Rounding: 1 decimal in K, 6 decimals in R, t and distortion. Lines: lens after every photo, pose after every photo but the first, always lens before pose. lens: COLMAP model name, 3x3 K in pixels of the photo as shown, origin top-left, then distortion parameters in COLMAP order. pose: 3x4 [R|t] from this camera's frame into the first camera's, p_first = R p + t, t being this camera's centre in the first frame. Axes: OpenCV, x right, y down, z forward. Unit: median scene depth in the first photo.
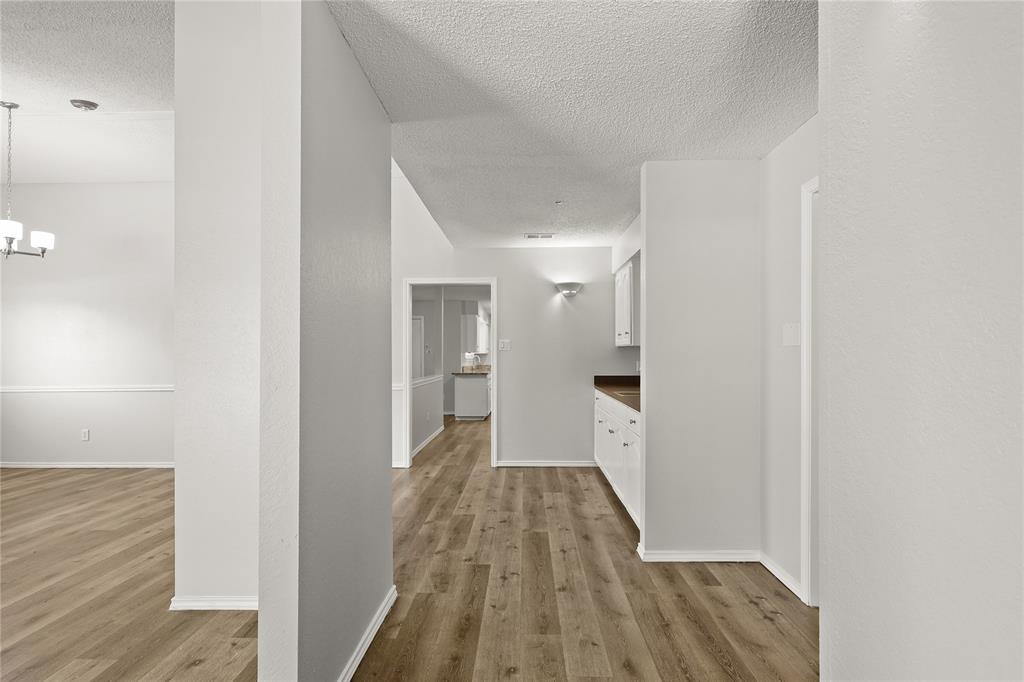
lens RADIAL K [[478.2, 0, 512.1], [0, 478.2, 357.5], [0, 0, 1]] dist [-0.001157, -0.000177]
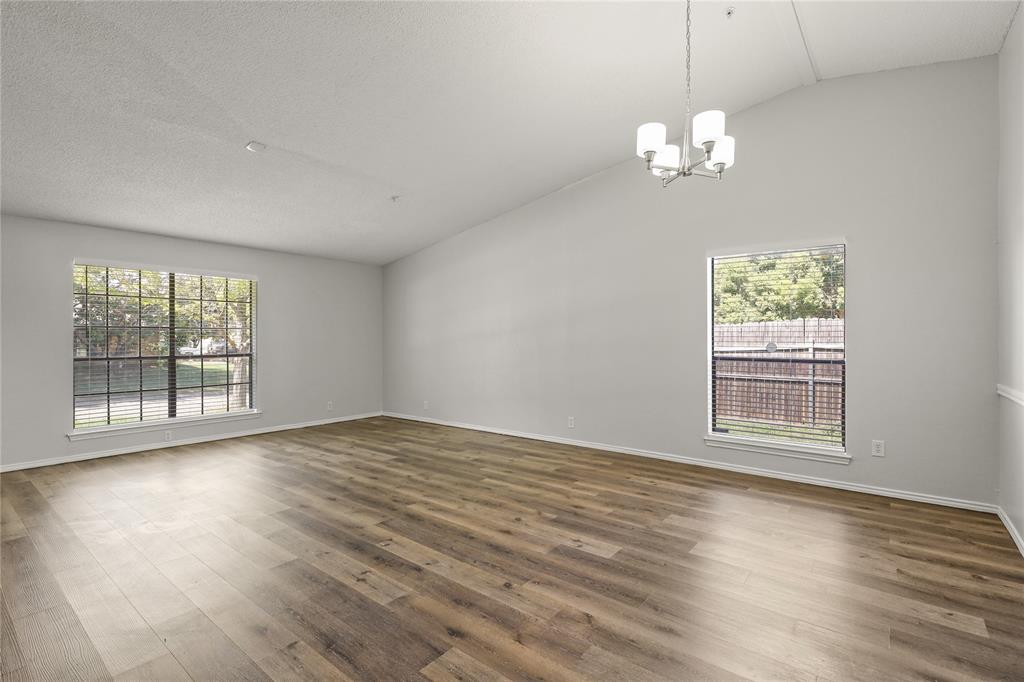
lens RADIAL K [[477.6, 0, 507.8], [0, 477.6, 336.7], [0, 0, 1]] dist [0.000311, -0.000048]
pose [[-0.608358, 0.003151, -0.793657, -0.475257], [0.002886, 0.999994, 0.001757, -0.003961], [0.793658, -0.001222, -0.608363, 1.384124]]
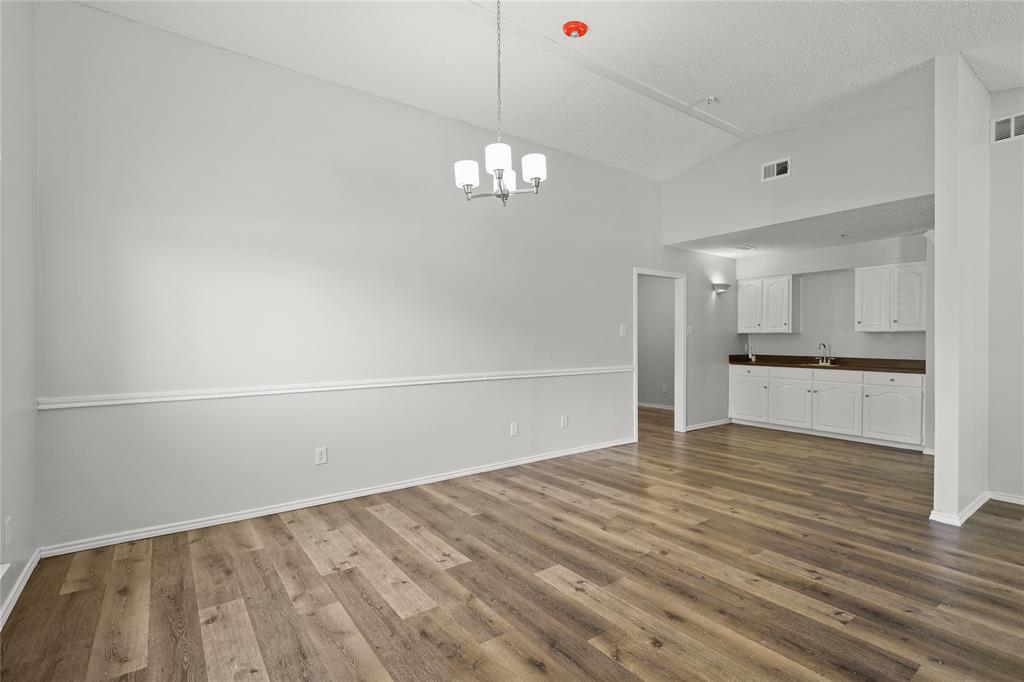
lens RADIAL K [[484.1, 0, 521.5], [0, 484.1, 347.0], [0, 0, 1]] dist [0.017814, -0.000230]
pose [[0.778106, -0.005170, 0.628112, -1.727980], [-0.001268, 0.999951, 0.009801, 0.006119], [-0.628132, -0.008423, 0.778061, 0.474721]]
